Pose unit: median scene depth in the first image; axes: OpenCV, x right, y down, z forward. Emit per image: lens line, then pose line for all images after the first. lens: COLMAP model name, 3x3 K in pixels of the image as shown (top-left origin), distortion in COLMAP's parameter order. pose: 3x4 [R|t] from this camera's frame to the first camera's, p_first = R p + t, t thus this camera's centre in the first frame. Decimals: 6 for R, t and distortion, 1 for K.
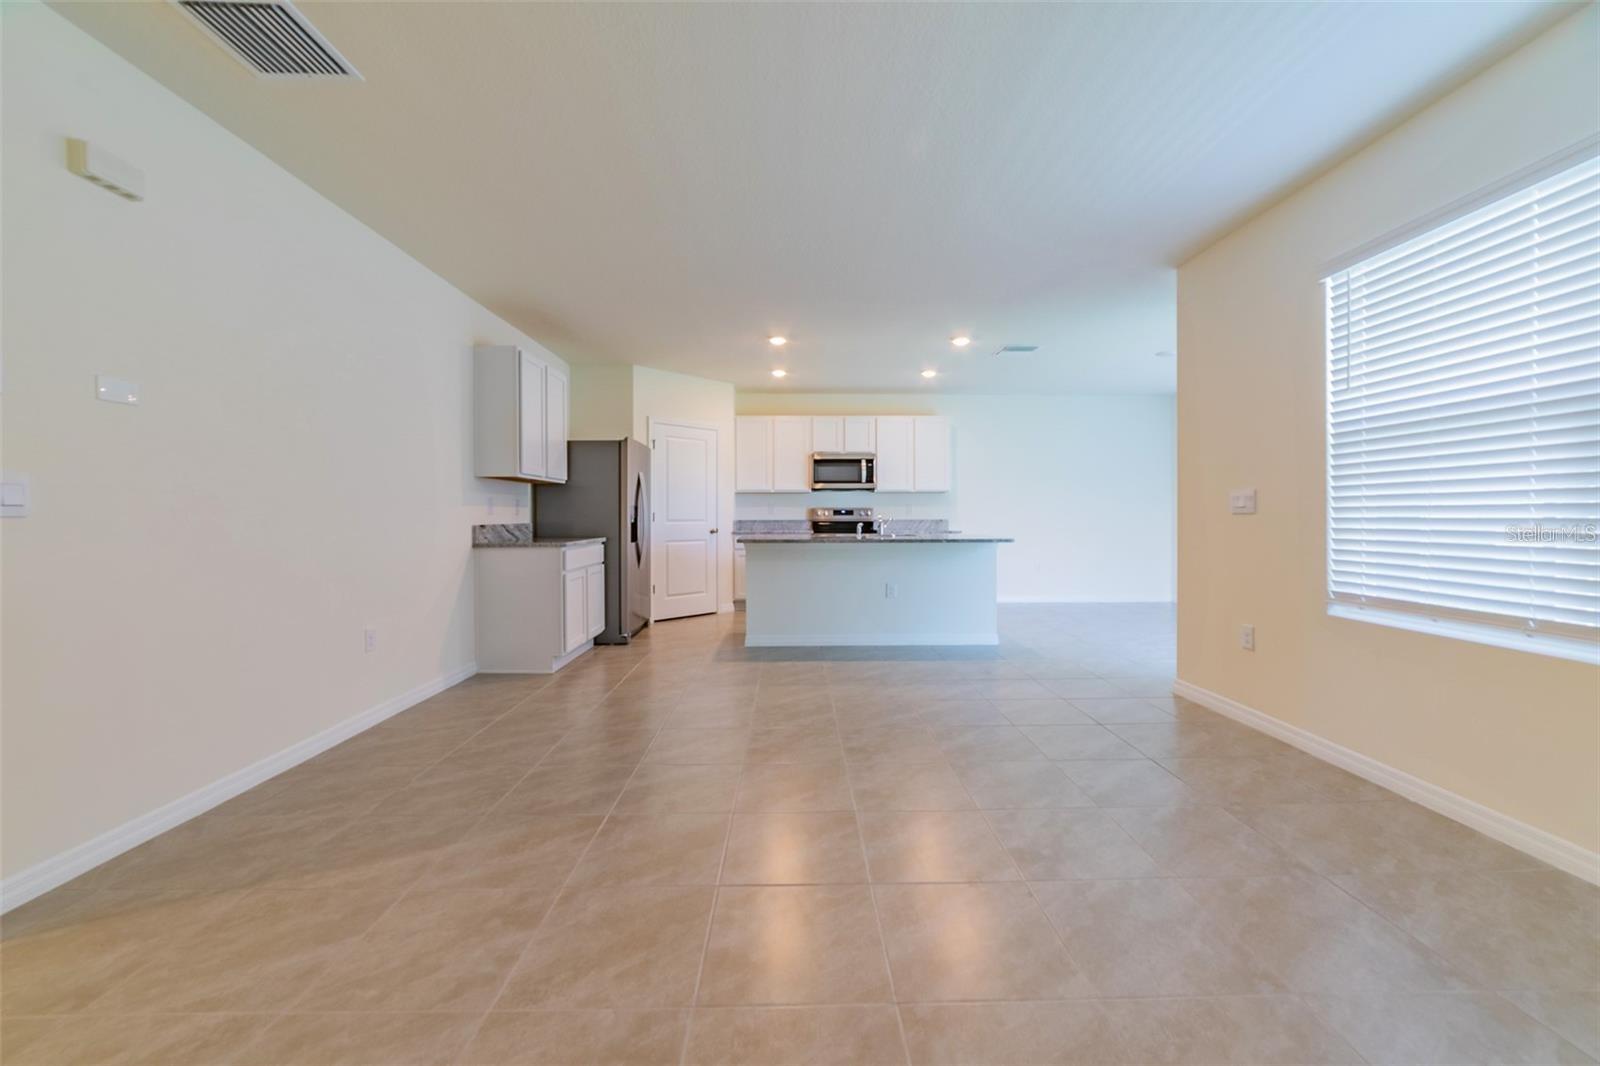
lens RADIAL K [[622.8, 0, 800.4], [0, 622.8, 527.7], [0, 0, 1]] dist [-0.018530, 0.004420]
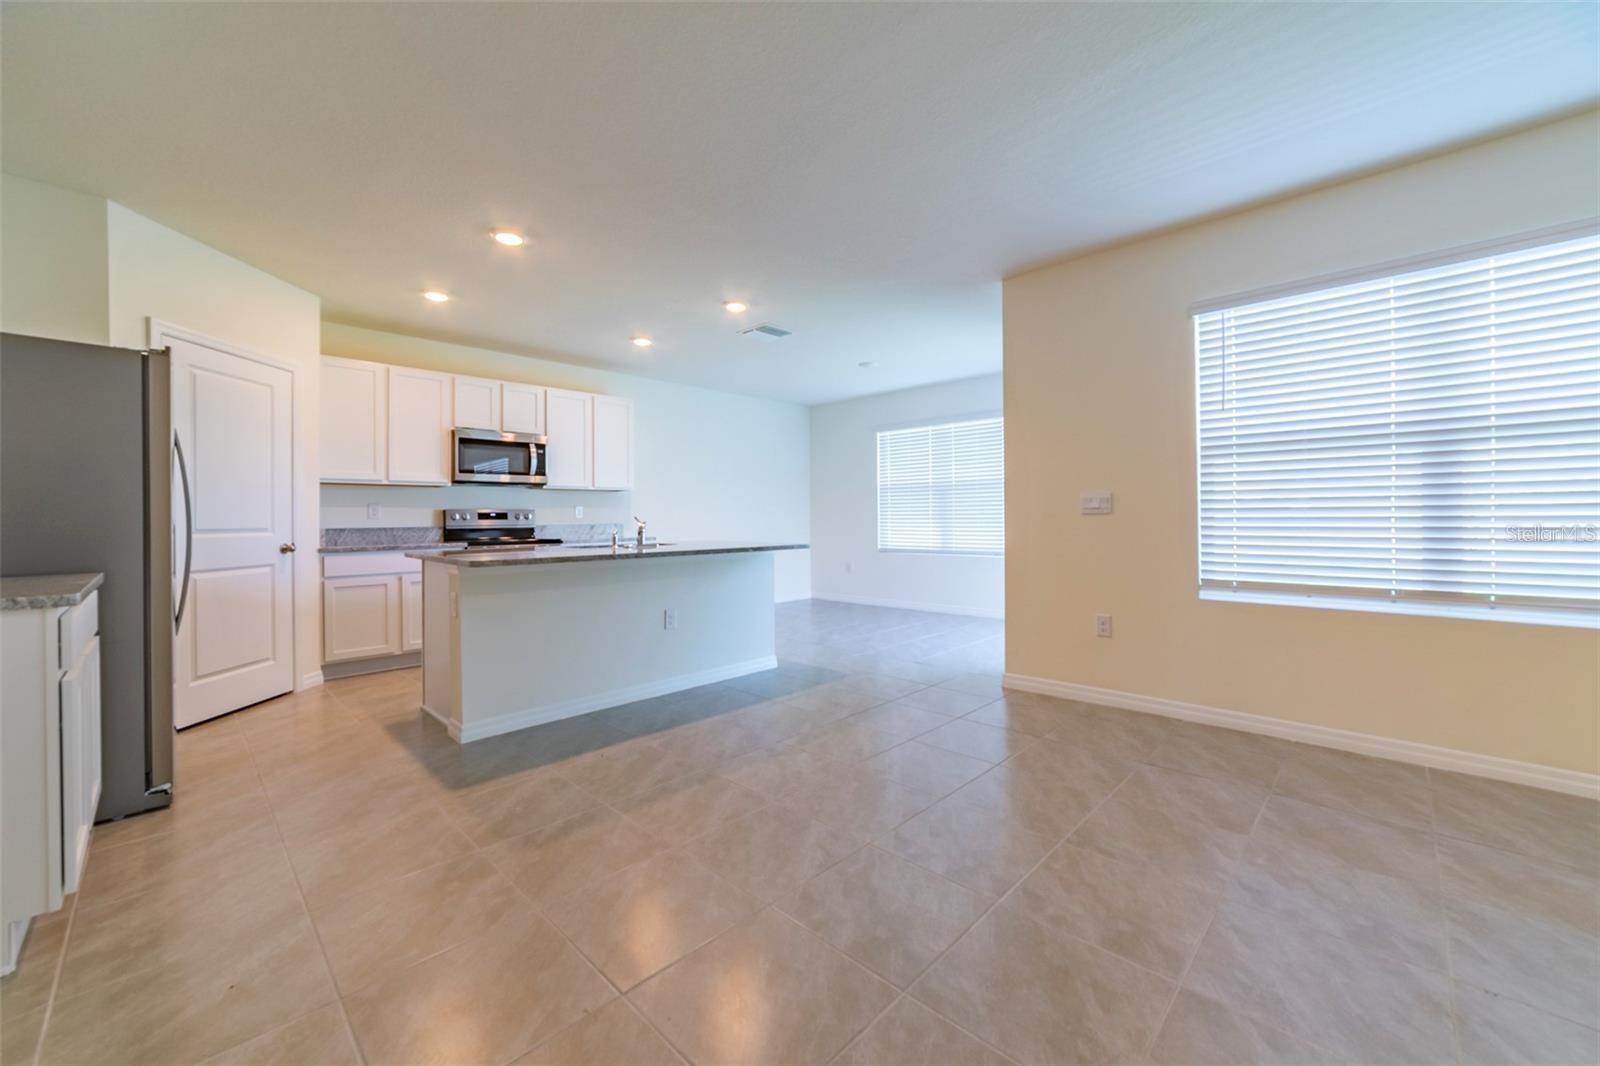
lens RADIAL K [[622.8, 0, 800.7], [0, 622.8, 524.6], [0, 0, 1]] dist [-0.018530, 0.004420]
pose [[0.706892, -0.011119, 0.707234, -0.274200], [0.019839, 0.999795, -0.004111, -0.006454], [-0.707043, 0.016937, 0.706967, 0.365896]]
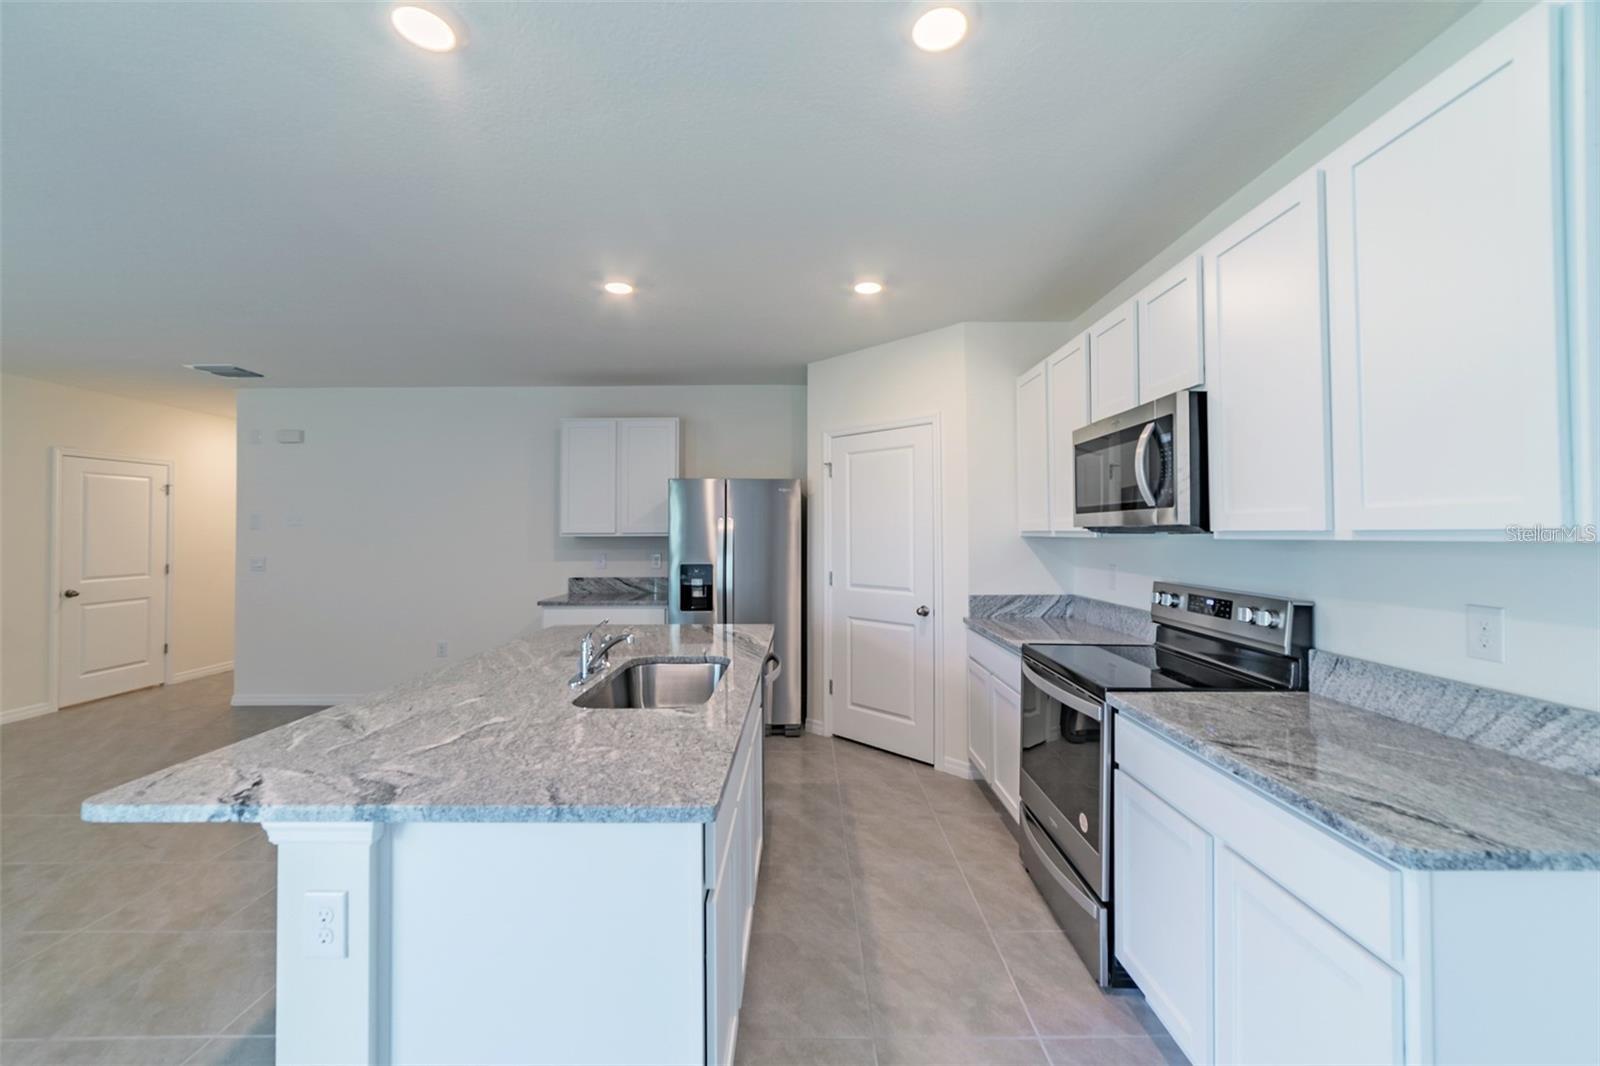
lens RADIAL K [[622.8, 0, 804.3], [0, 622.8, 517.5], [0, 0, 1]] dist [-0.018530, 0.004420]
pose [[-0.014714, -0.022317, -0.999643, 0.539979], [-0.016145, 0.999626, -0.022079, -0.083235], [0.999761, 0.015814, -0.015069, 1.208183]]
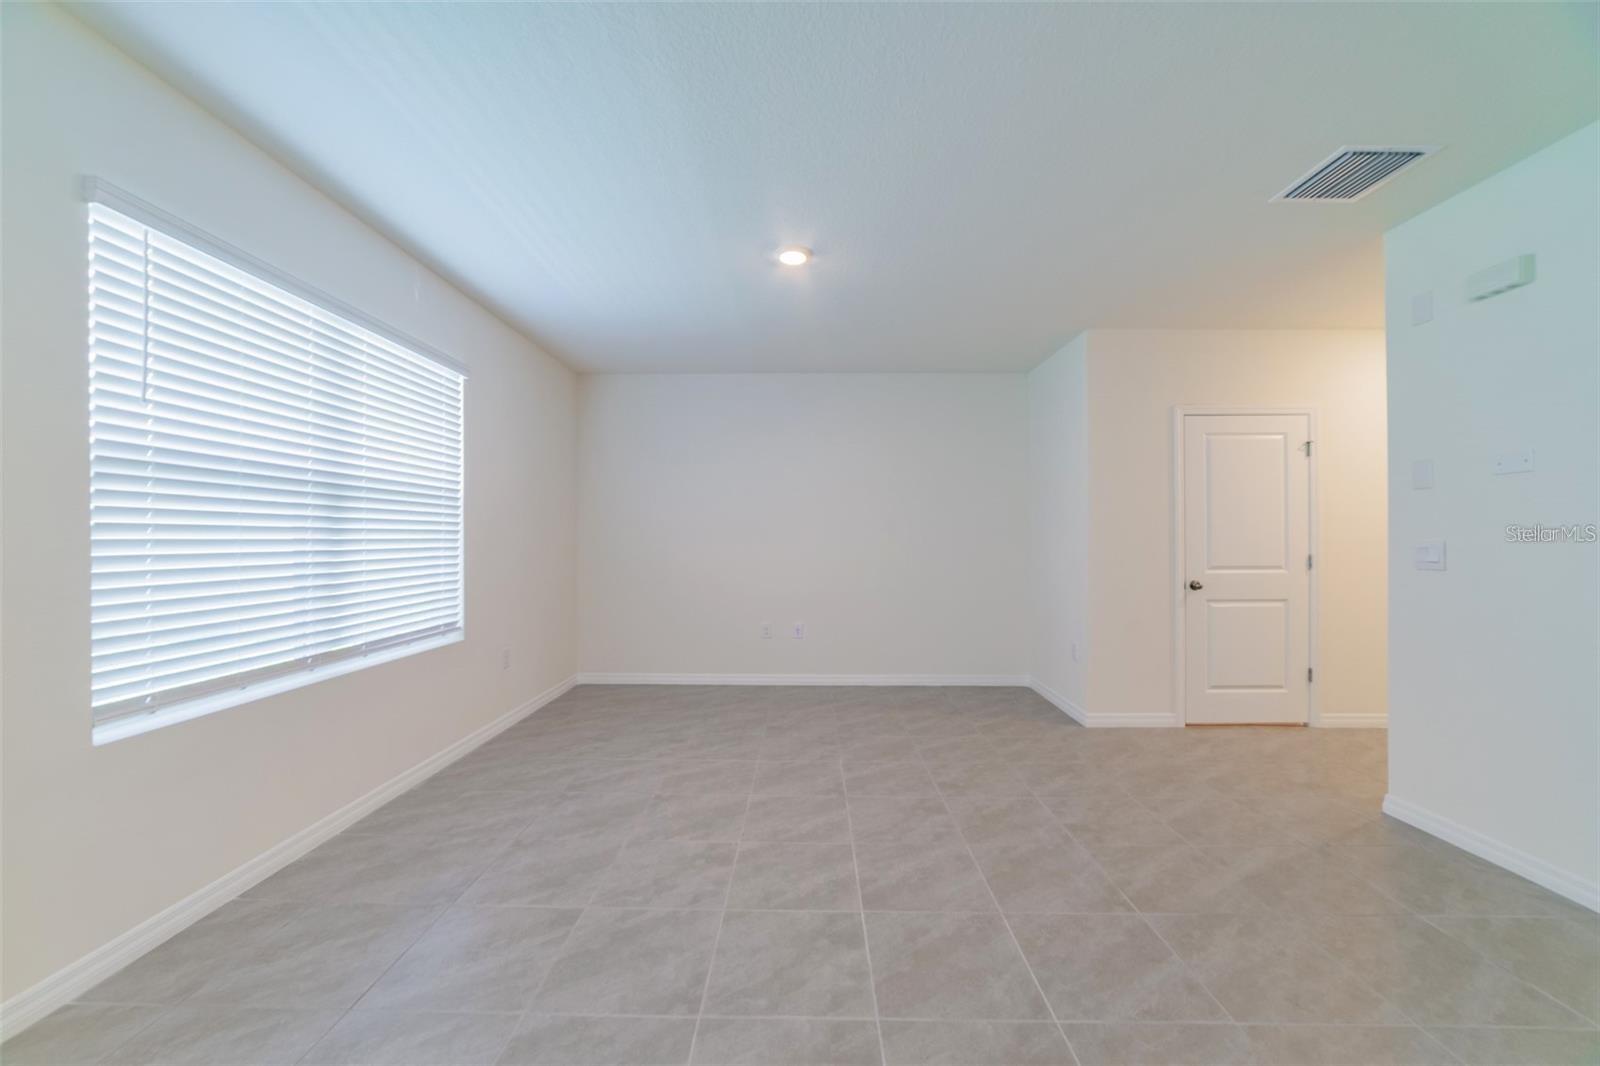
lens RADIAL K [[622.8, 0, 799.8], [0, 622.8, 538.8], [0, 0, 1]] dist [-0.018530, 0.004420]
pose [[-0.999709, -0.000149, 0.024142, 0.070370], [0.000389, 0.999752, 0.022288, -0.042627], [-0.024140, 0.022291, -0.999460, 0.833633]]
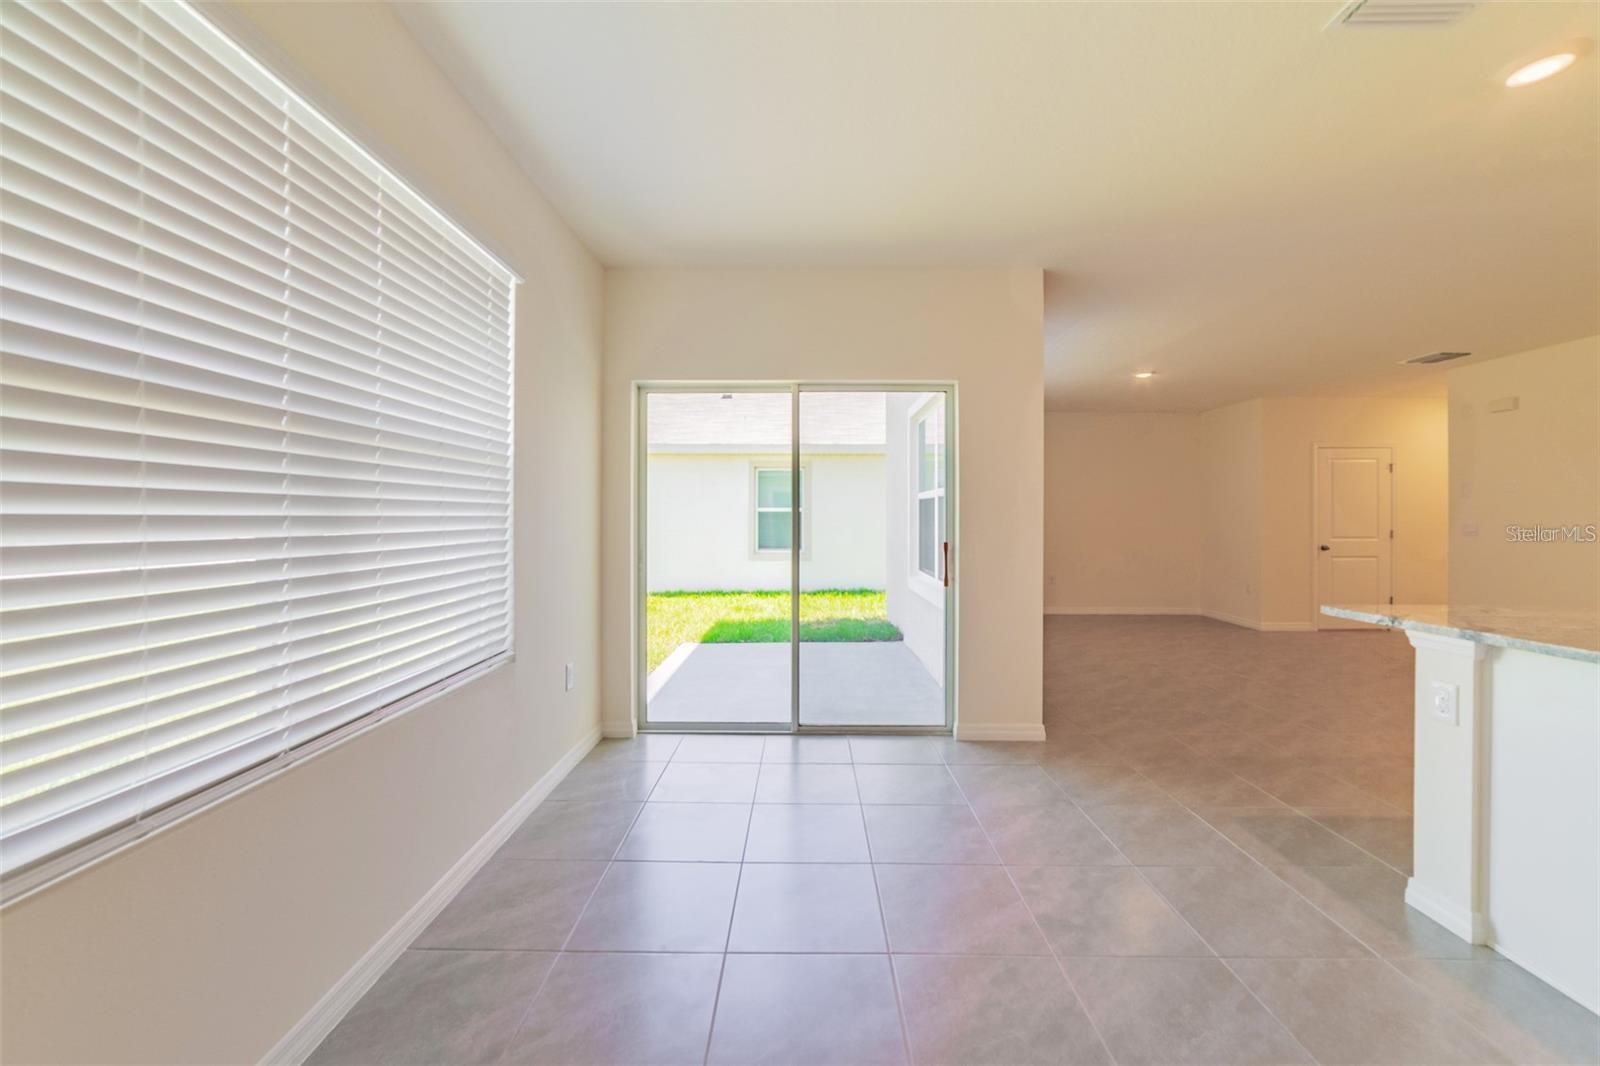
lens RADIAL K [[622.8, 0, 809.1], [0, 622.8, 522.5], [0, 0, 1]] dist [-0.018530, 0.004420]
pose [[-0.999811, -0.001078, 0.019396, 0.681352], [-0.000569, 0.999656, 0.026239, -0.055163], [-0.019417, 0.026223, -0.999468, 1.394846]]
